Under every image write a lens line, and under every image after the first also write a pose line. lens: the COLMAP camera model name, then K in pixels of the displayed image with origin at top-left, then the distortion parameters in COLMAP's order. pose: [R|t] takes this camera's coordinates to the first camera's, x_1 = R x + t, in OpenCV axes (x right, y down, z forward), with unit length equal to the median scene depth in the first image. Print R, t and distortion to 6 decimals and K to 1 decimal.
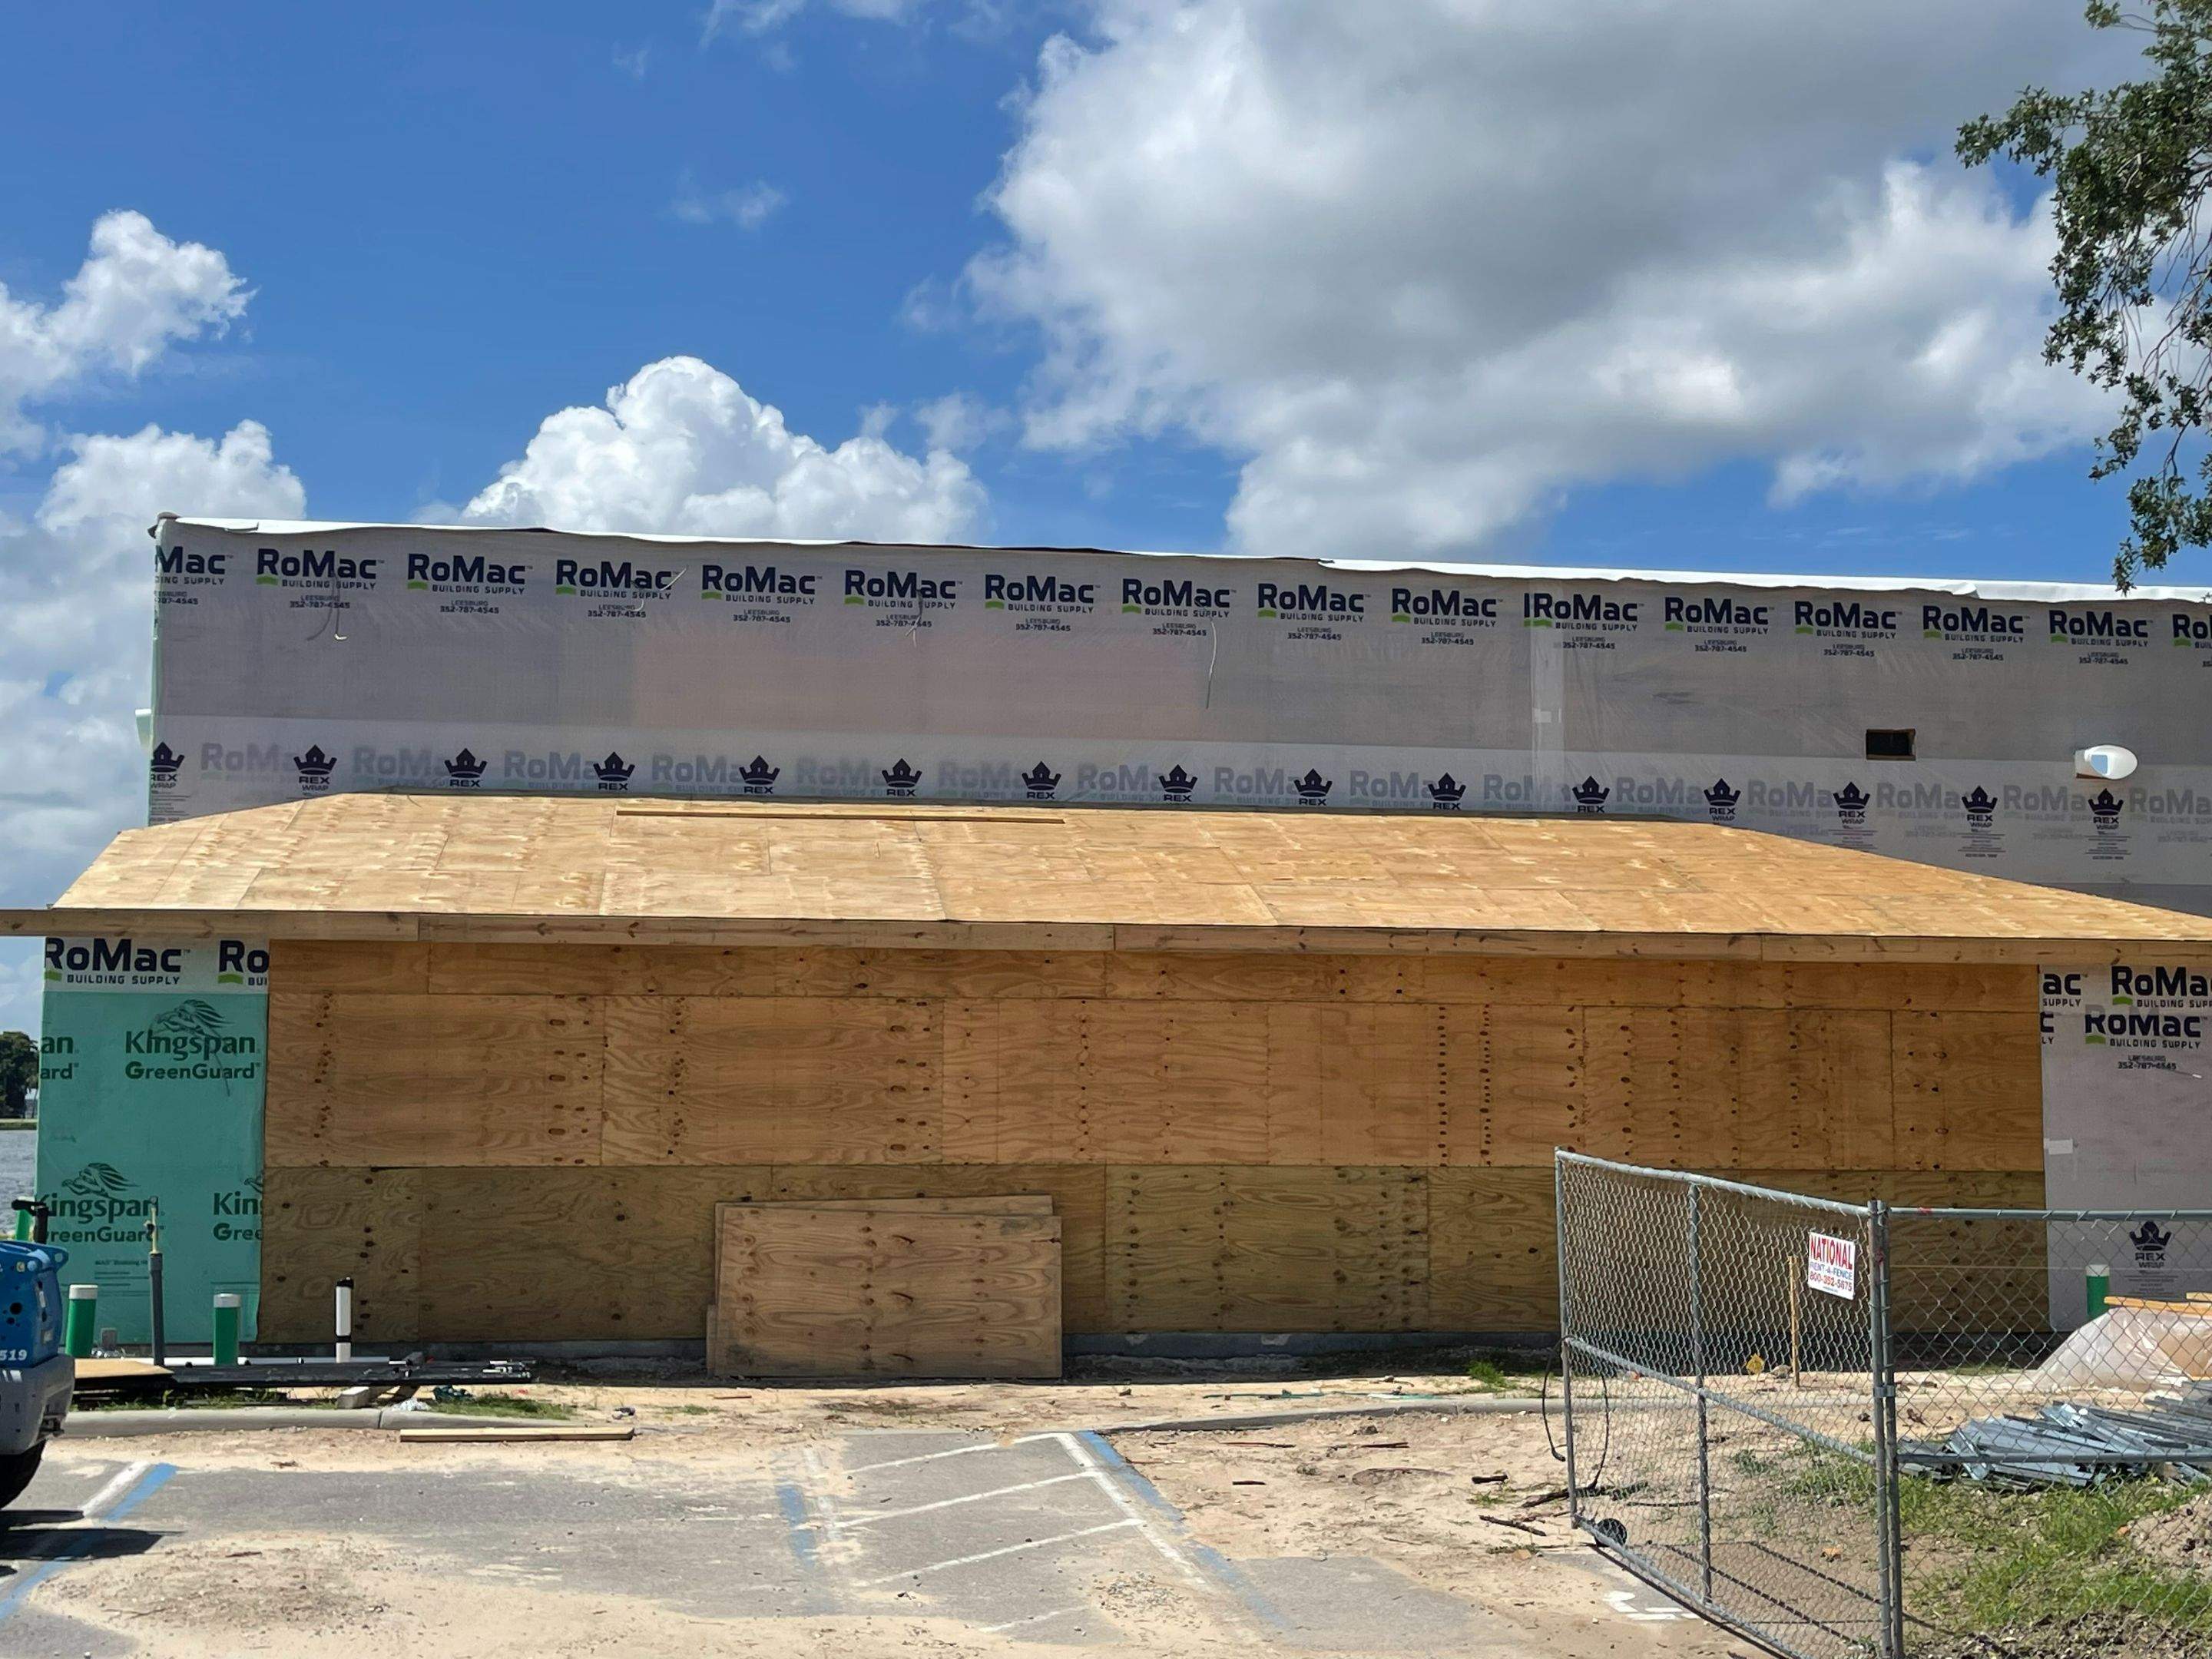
lens RADIAL K [[2706.8, 0, 1169.6], [0, 2706.8, 824.7], [0, 0, 1]] dist [0.139103, -0.509997]
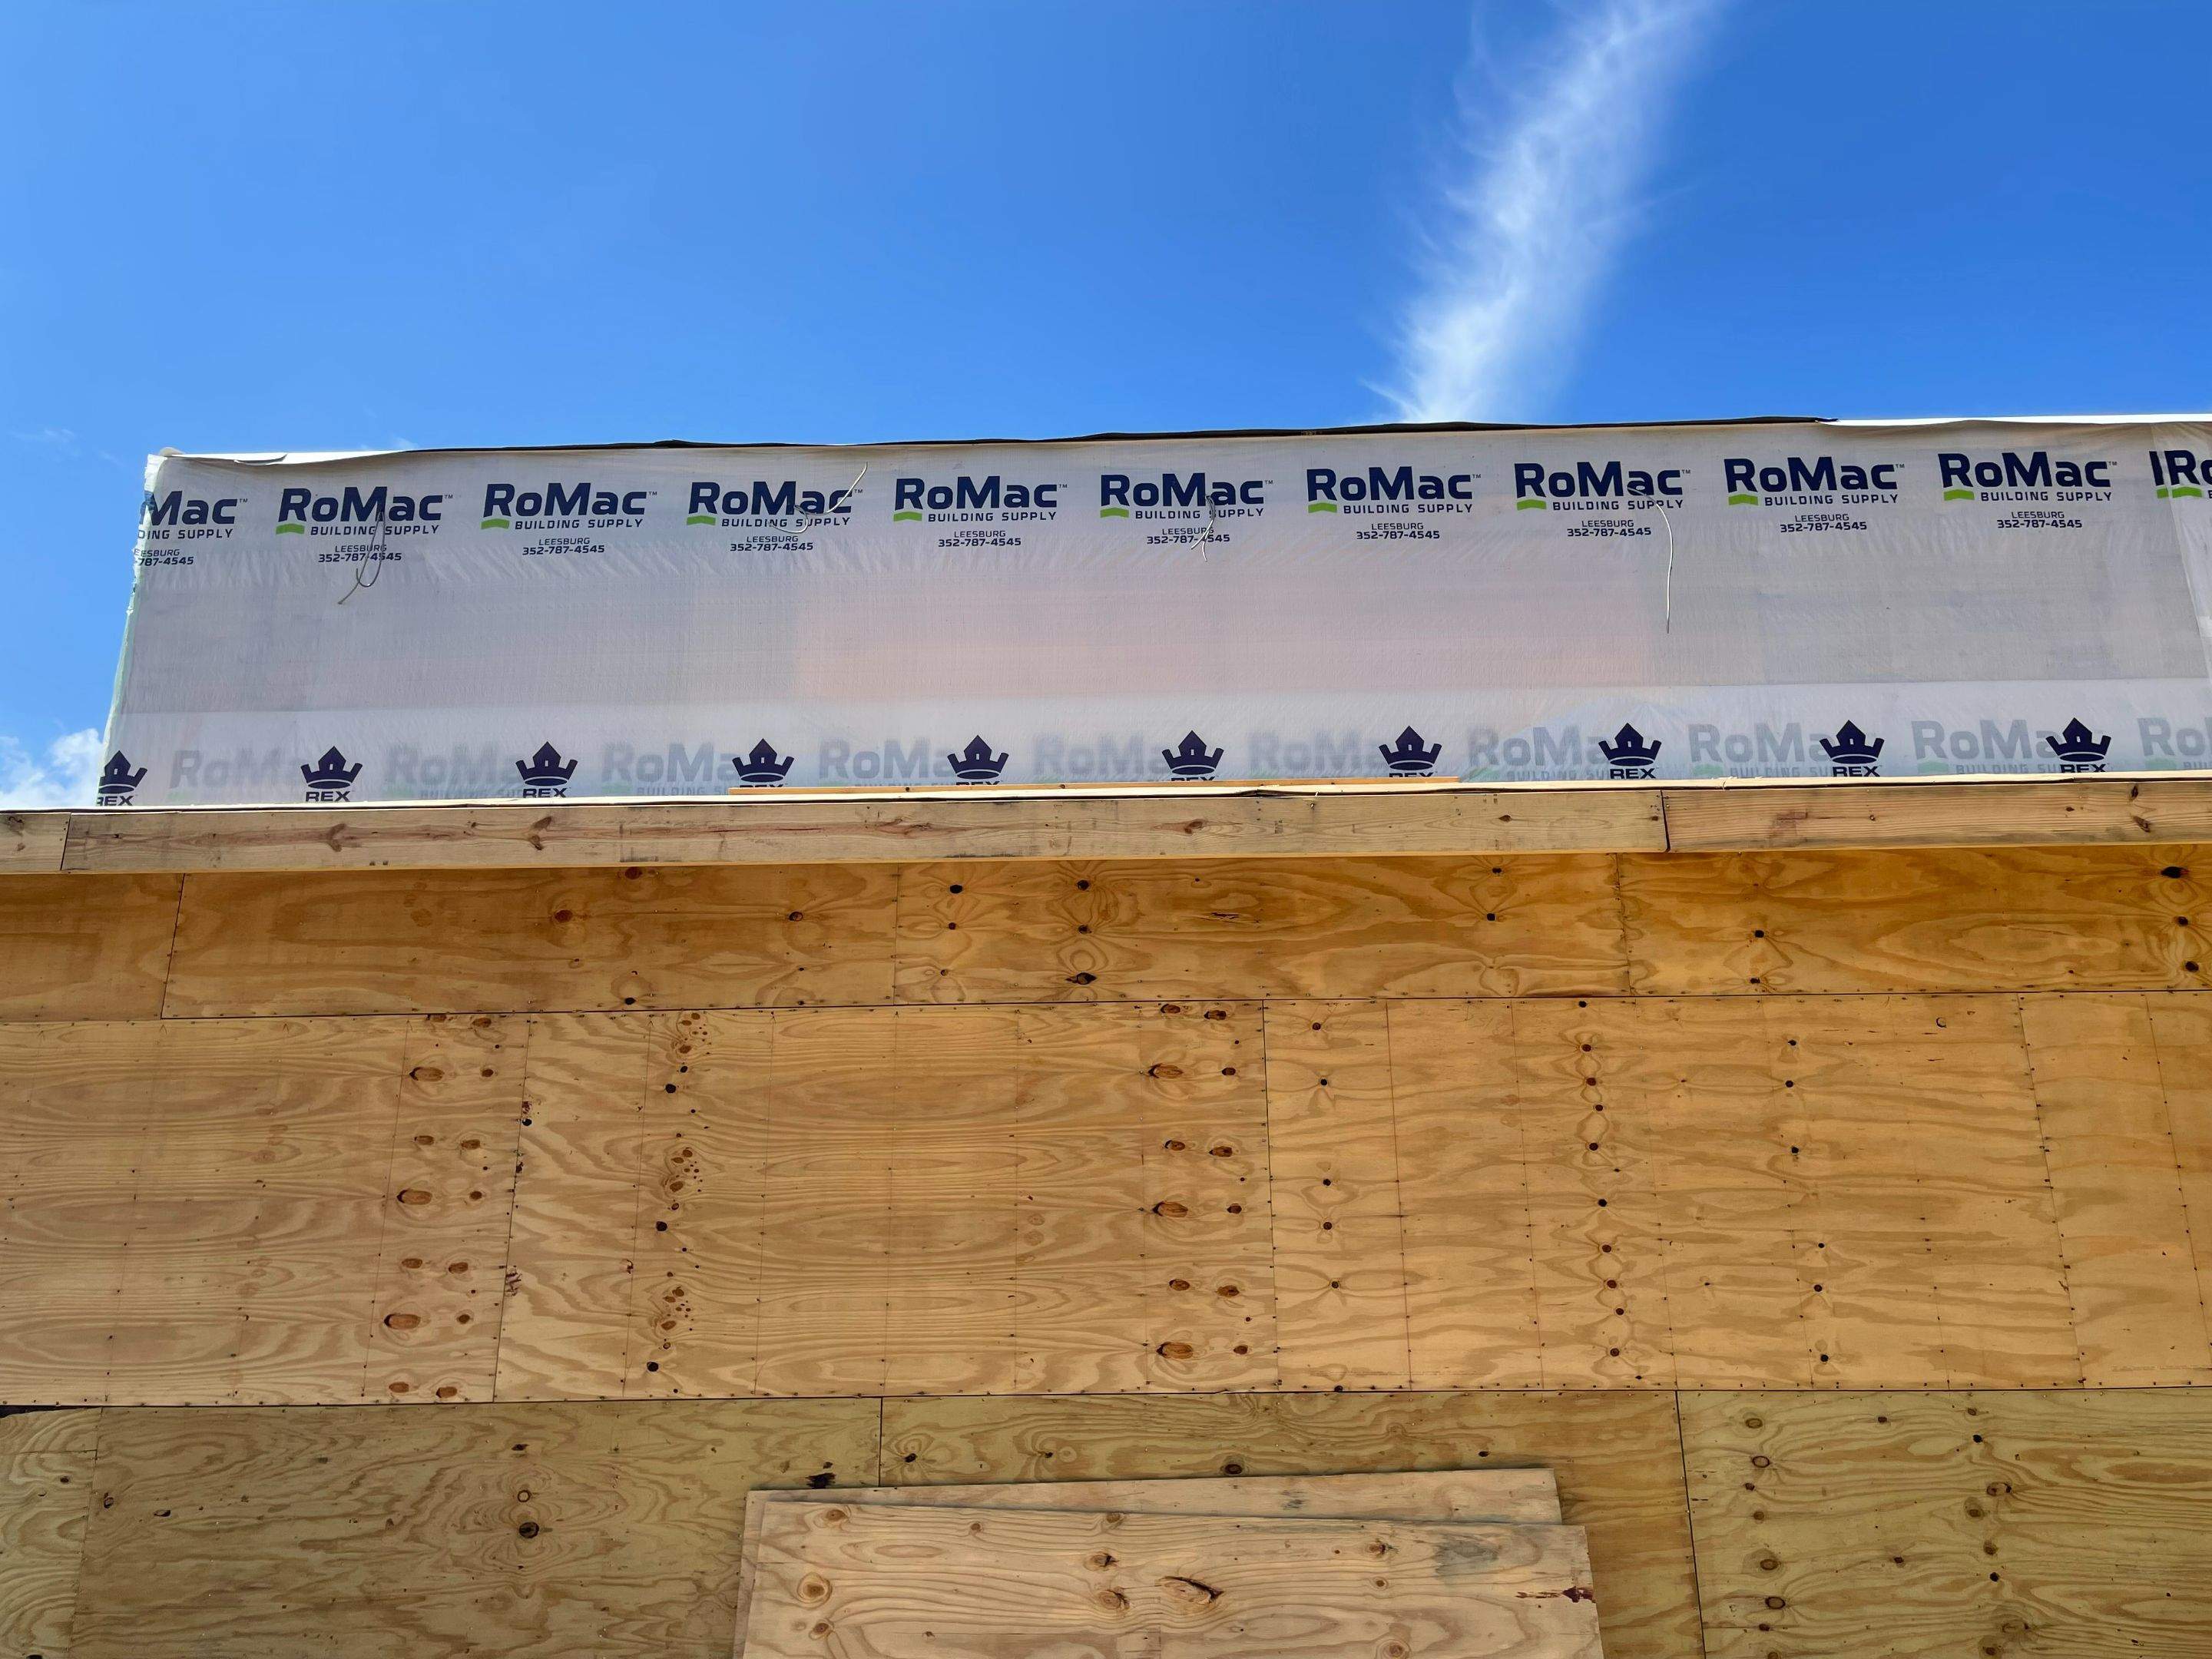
lens RADIAL K [[1732.1, 0, 1110.2], [0, 1732.1, 802.6], [0, 0, 1]] dist [0.061254, -0.085935]
pose [[0.982634, -0.067027, -0.173023, -0.056461], [0.032437, 0.980169, -0.195491, 0.086907], [0.182695, 0.186484, 0.965322, 0.711447]]
